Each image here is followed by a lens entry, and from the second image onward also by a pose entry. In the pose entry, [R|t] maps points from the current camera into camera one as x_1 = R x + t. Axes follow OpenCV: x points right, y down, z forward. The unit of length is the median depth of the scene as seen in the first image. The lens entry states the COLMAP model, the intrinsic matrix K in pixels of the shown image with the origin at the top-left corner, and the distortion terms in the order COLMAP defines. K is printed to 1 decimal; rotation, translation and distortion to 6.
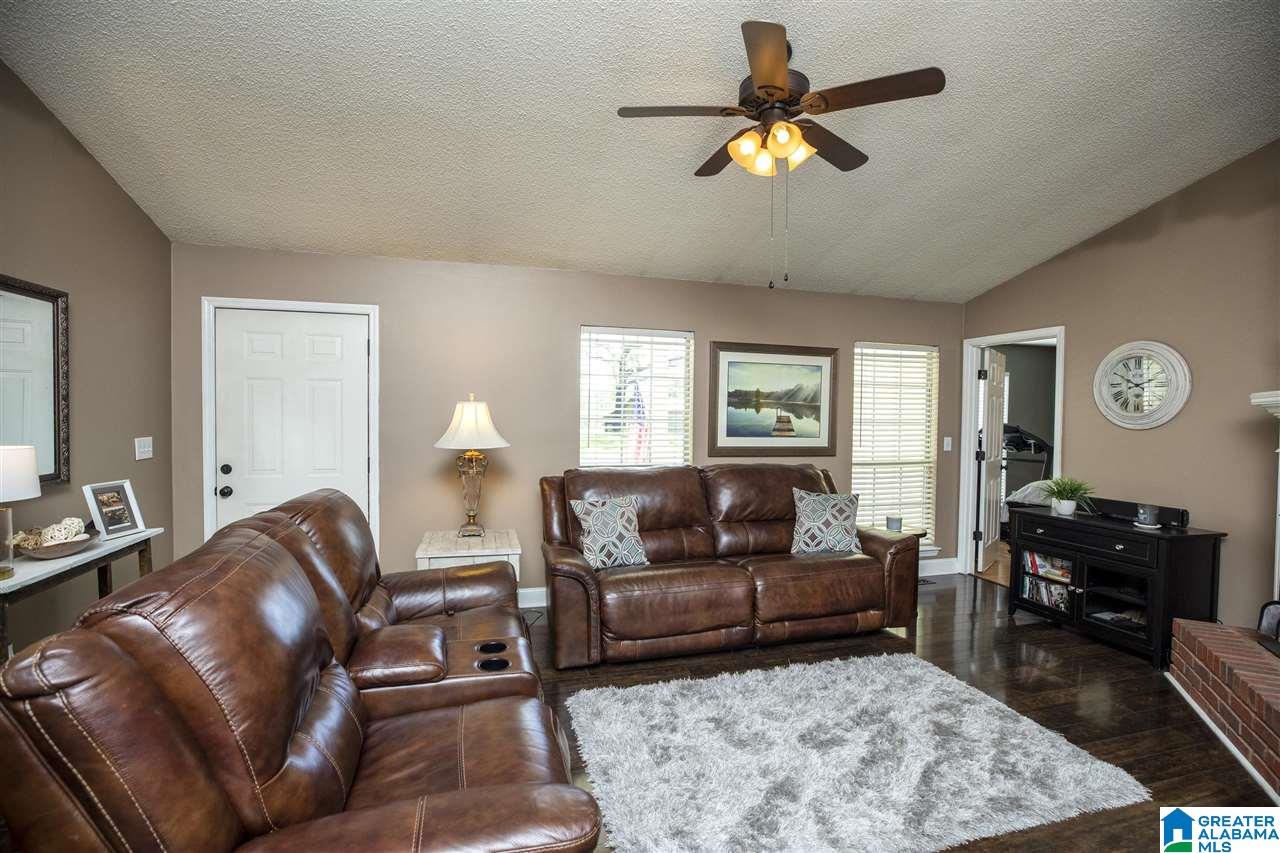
lens RADIAL K [[589.1, 0, 645.1], [0, 589.1, 424.6], [0, 0, 1]] dist [-0.023789, 0.003223]
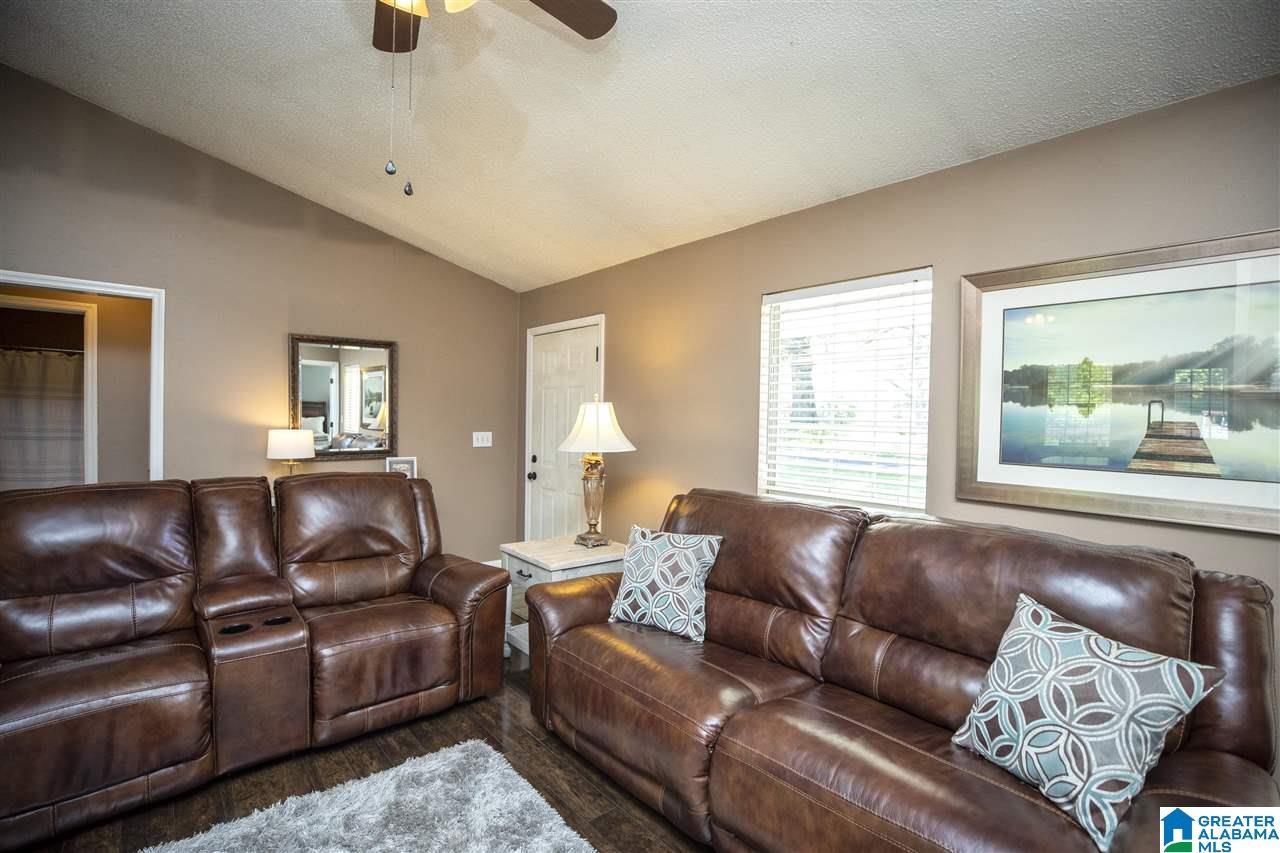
lens RADIAL K [[589.1, 0, 640.0], [0, 589.1, 427.1], [0, 0, 1]] dist [-0.023789, 0.003223]
pose [[0.410286, 0.011632, -0.911883, 0.513424], [-0.027918, 0.999610, 0.000190, -0.001437], [0.911529, 0.025380, 0.410451, 0.592559]]
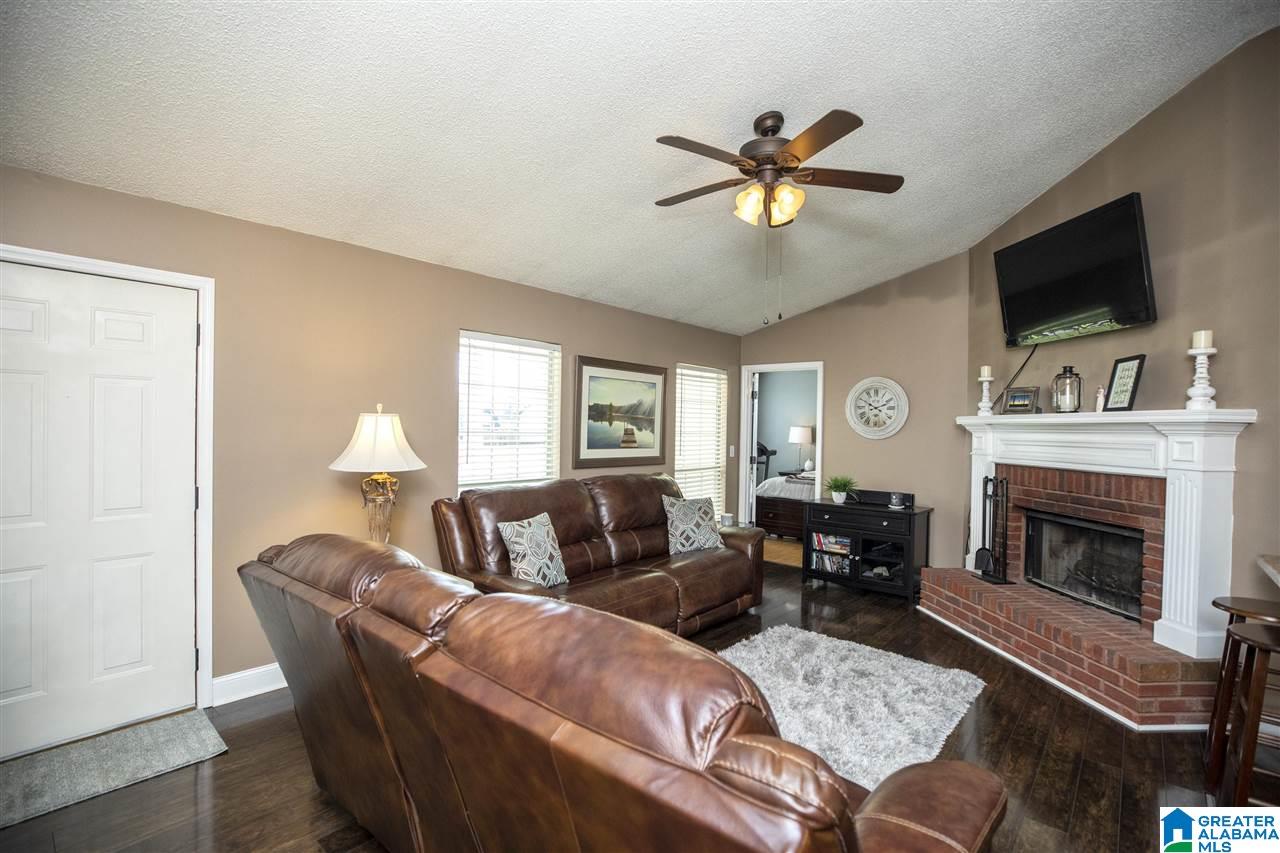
lens RADIAL K [[589.1, 0, 645.9], [0, 589.1, 426.0], [0, 0, 1]] dist [-0.023789, 0.003223]
pose [[0.839904, 0.003112, 0.542726, -0.371777], [0.000981, 0.999973, -0.007252, -0.013418], [-0.542734, 0.006624, 0.839879, 0.095018]]
